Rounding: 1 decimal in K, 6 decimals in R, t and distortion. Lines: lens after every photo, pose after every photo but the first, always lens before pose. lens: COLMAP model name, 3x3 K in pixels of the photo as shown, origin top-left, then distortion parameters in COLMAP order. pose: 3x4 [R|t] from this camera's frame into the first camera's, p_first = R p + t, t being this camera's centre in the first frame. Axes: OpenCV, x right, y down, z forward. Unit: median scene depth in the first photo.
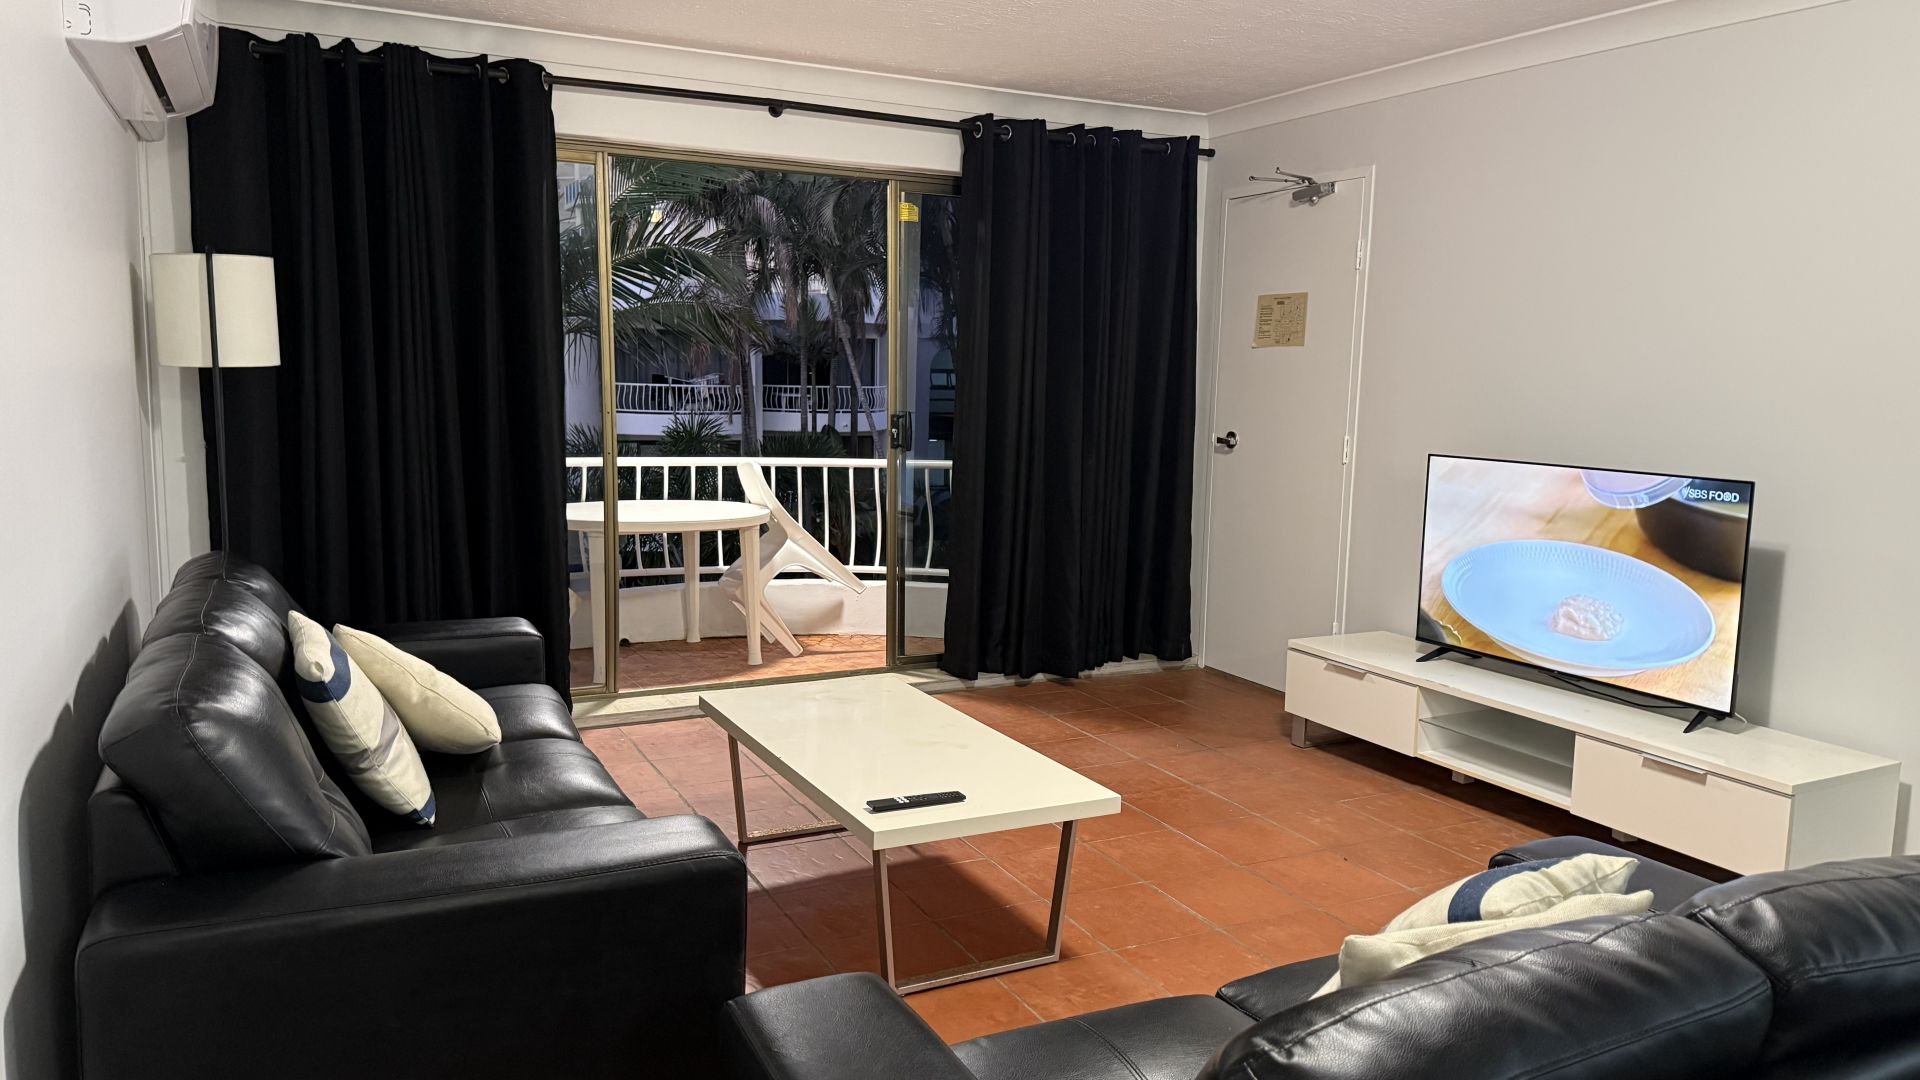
lens RADIAL K [[1346.9, 0, 972.5], [0, 1346.9, 551.4], [0, 0, 1]] dist [0.107959, -0.172897]
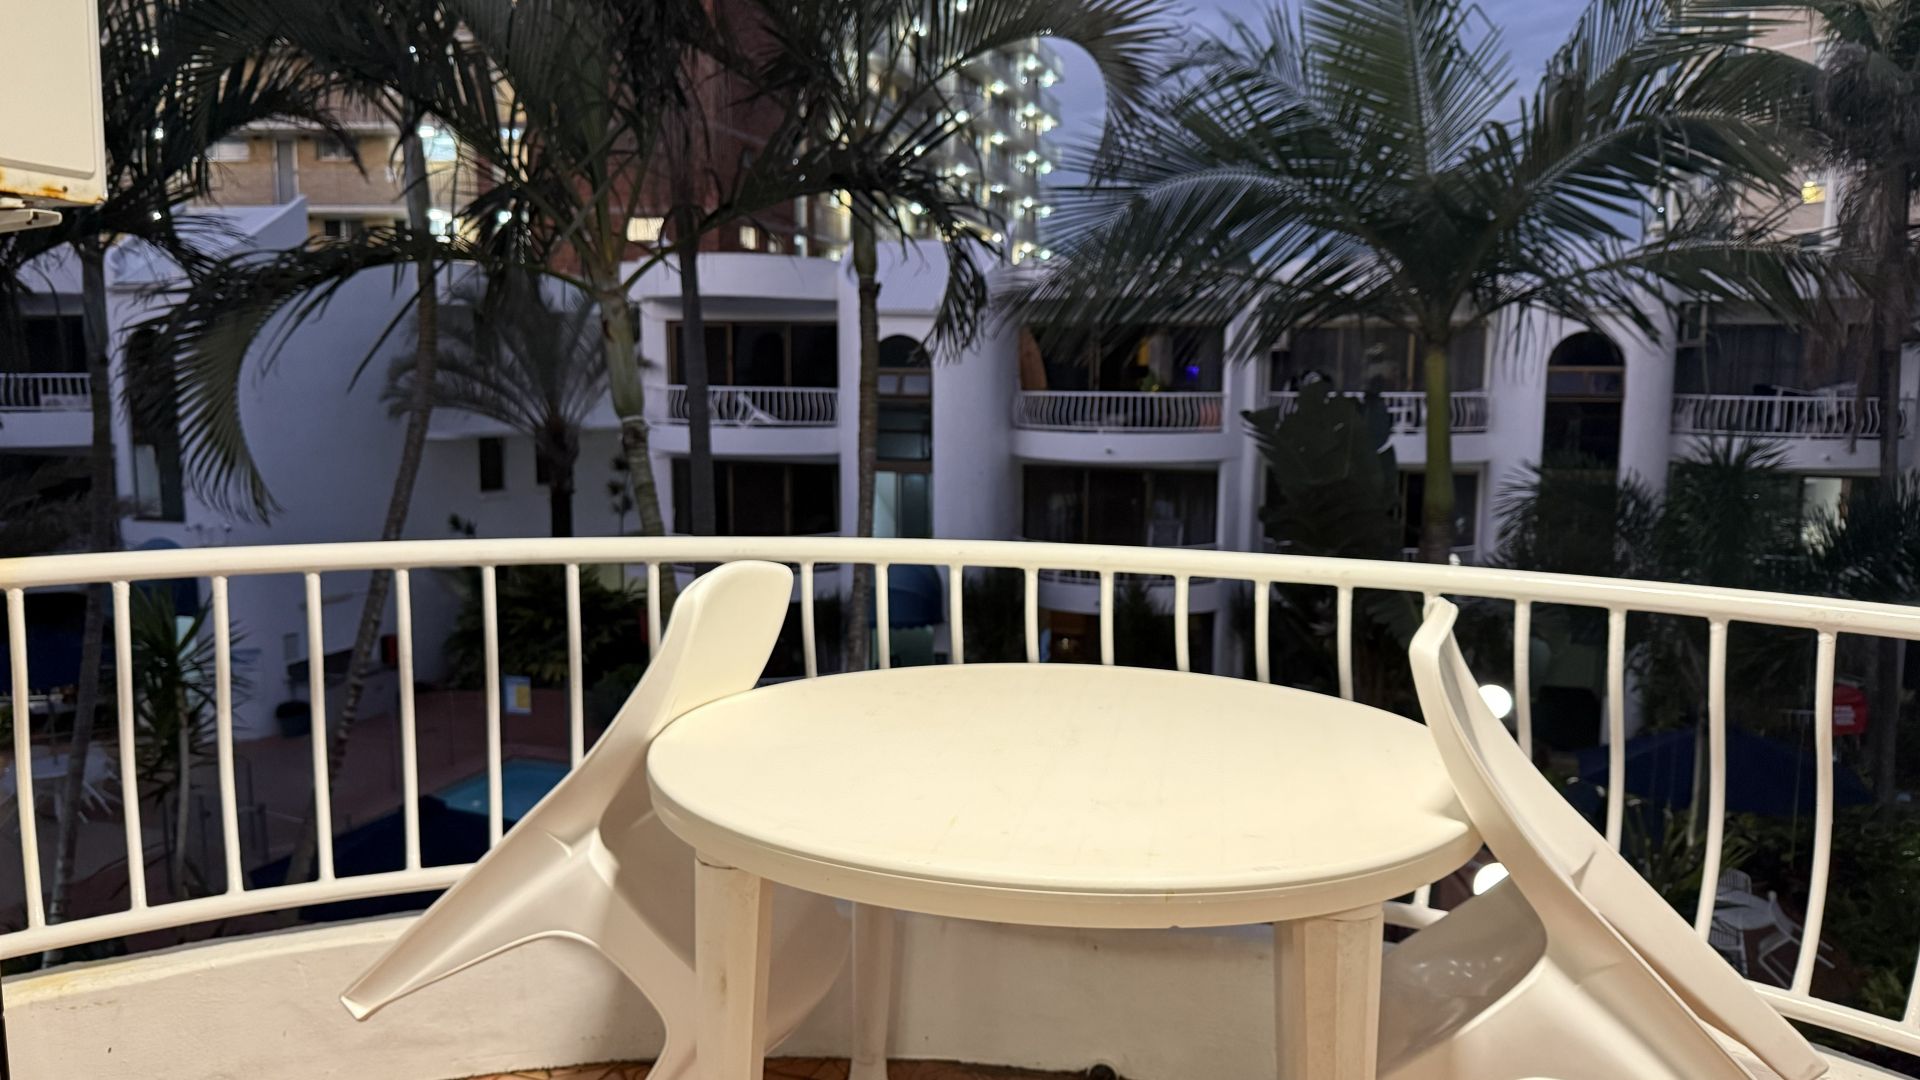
lens RADIAL K [[1346.9, 0, 972.5], [0, 1346.9, 551.4], [0, 0, 1]] dist [0.107959, -0.172897]
pose [[0.699228, 0.077951, -0.710637, 0.018802], [-0.088921, 0.995801, 0.021738, -0.079481], [0.709347, 0.047991, 0.703223, 0.779305]]
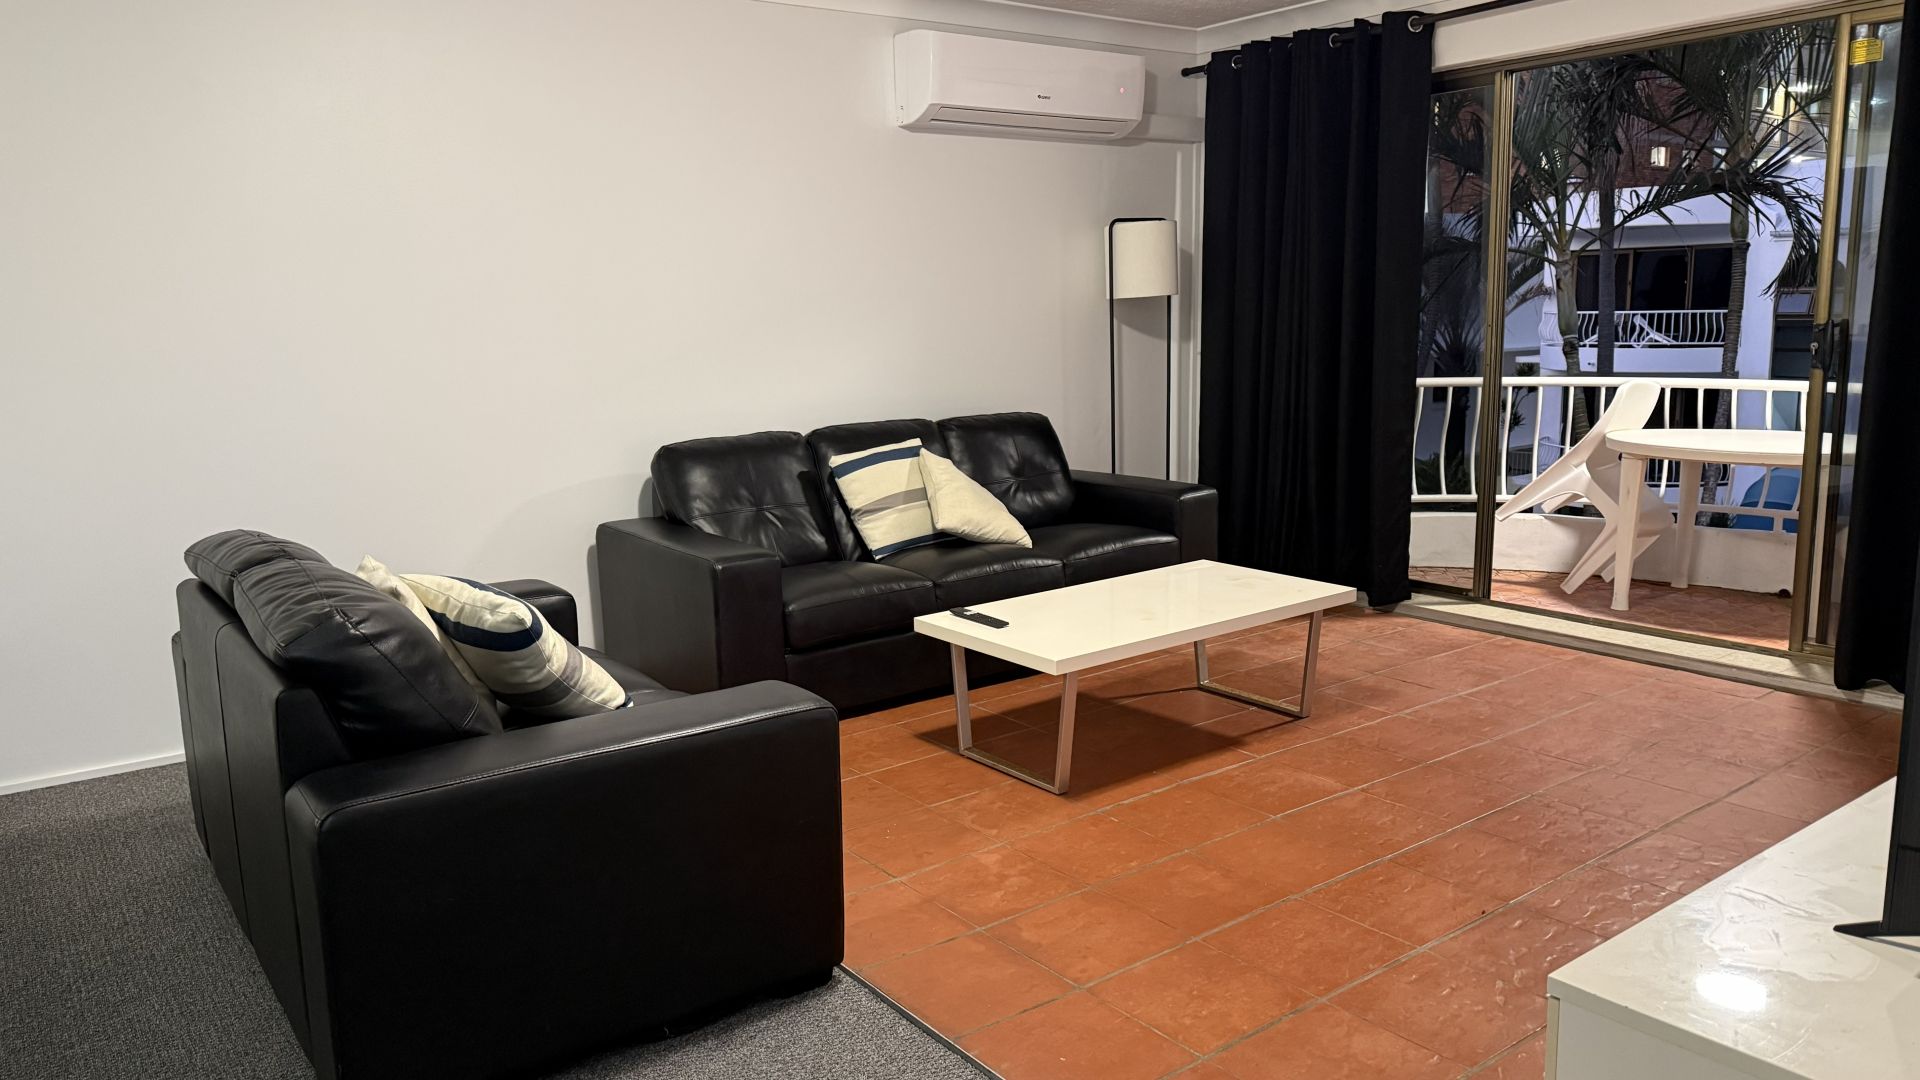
lens RADIAL K [[1346.9, 0, 972.5], [0, 1346.9, 551.4], [0, 0, 1]] dist [0.107959, -0.172897]
pose [[0.159654, 0.149194, -0.975834, 0.605575], [-0.103724, 0.985577, 0.133714, -0.029027], [0.981709, 0.079869, 0.172827, 0.368049]]
